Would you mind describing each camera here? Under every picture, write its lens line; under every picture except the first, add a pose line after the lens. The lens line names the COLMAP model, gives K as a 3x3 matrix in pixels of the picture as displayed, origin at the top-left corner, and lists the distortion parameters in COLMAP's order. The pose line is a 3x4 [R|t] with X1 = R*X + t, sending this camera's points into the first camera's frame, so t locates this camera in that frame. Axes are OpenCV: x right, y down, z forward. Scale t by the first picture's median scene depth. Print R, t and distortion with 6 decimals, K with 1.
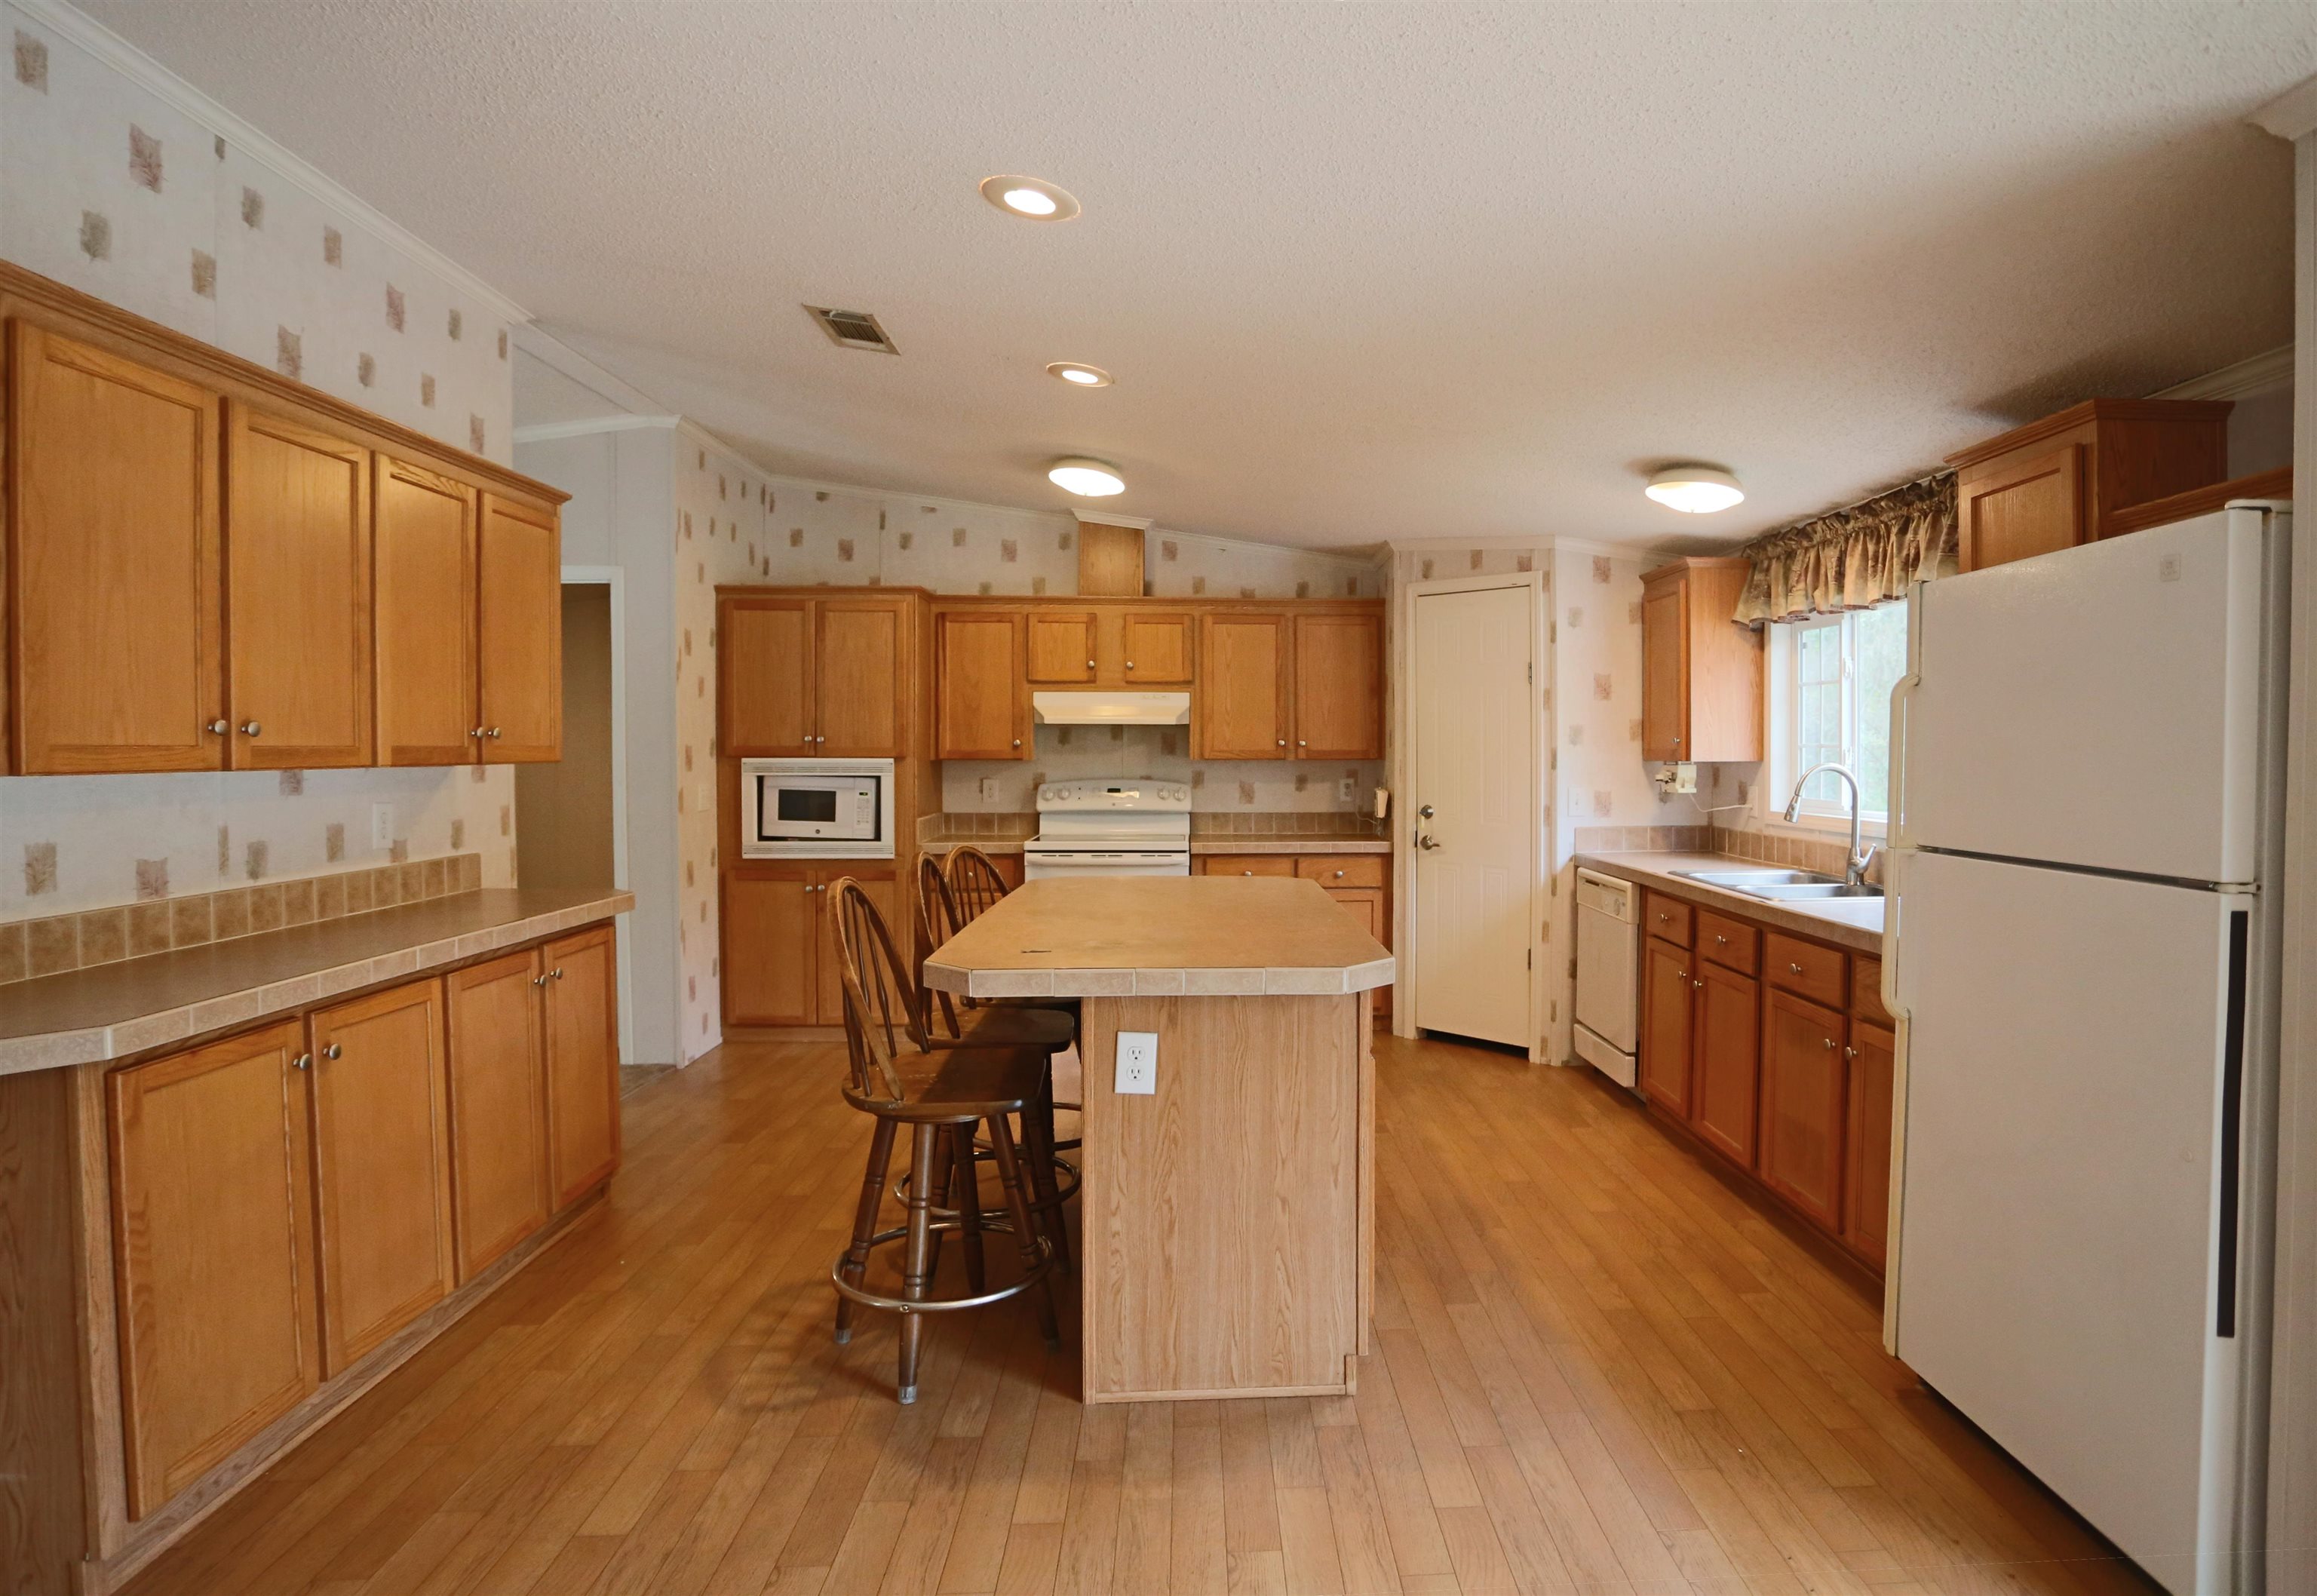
lens RADIAL K [[1248.3, 0, 1158.5], [0, 1248.3, 798.0], [0, 0, 1]] dist [-0.053448, 0.002649]
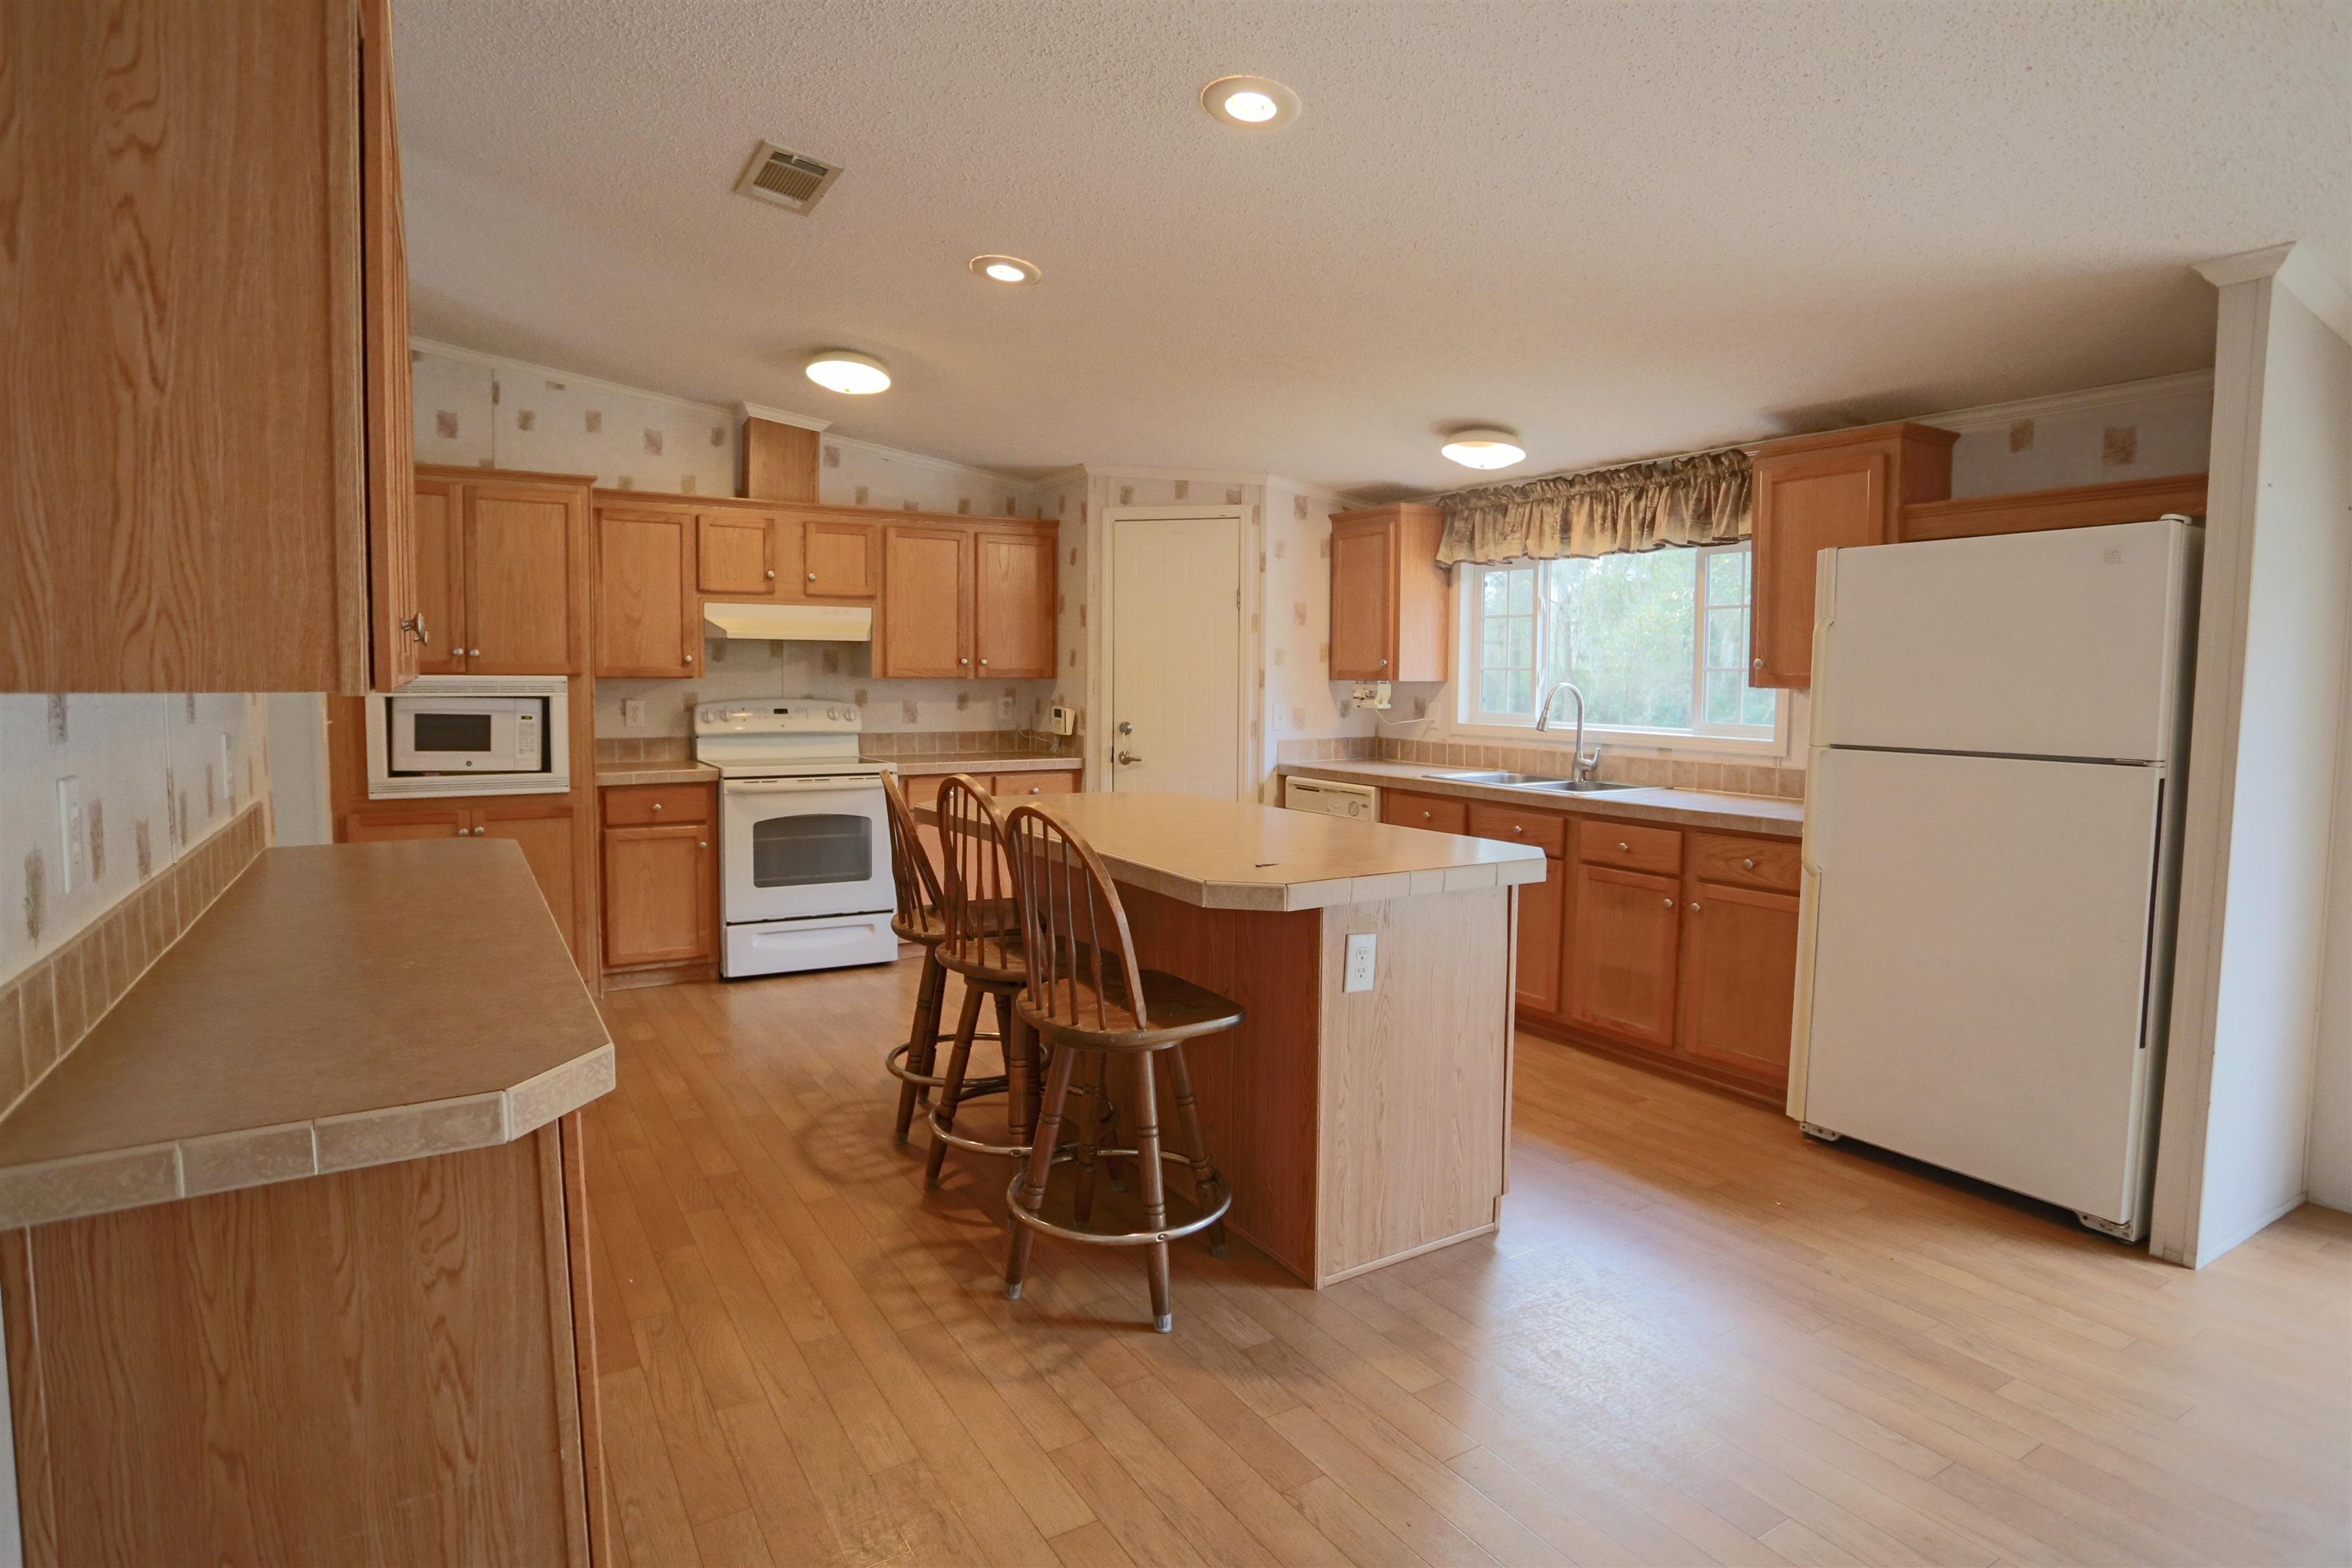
lens RADIAL K [[1253.2, 0, 1152.0], [0, 1253.2, 774.7], [0, 0, 1]] dist [-0.071389, 0.020588]
pose [[0.883597, -0.031952, 0.467158, -0.258389], [0.010809, 0.998795, 0.047870, -0.000160], [-0.468124, -0.037249, 0.882877, 0.057828]]
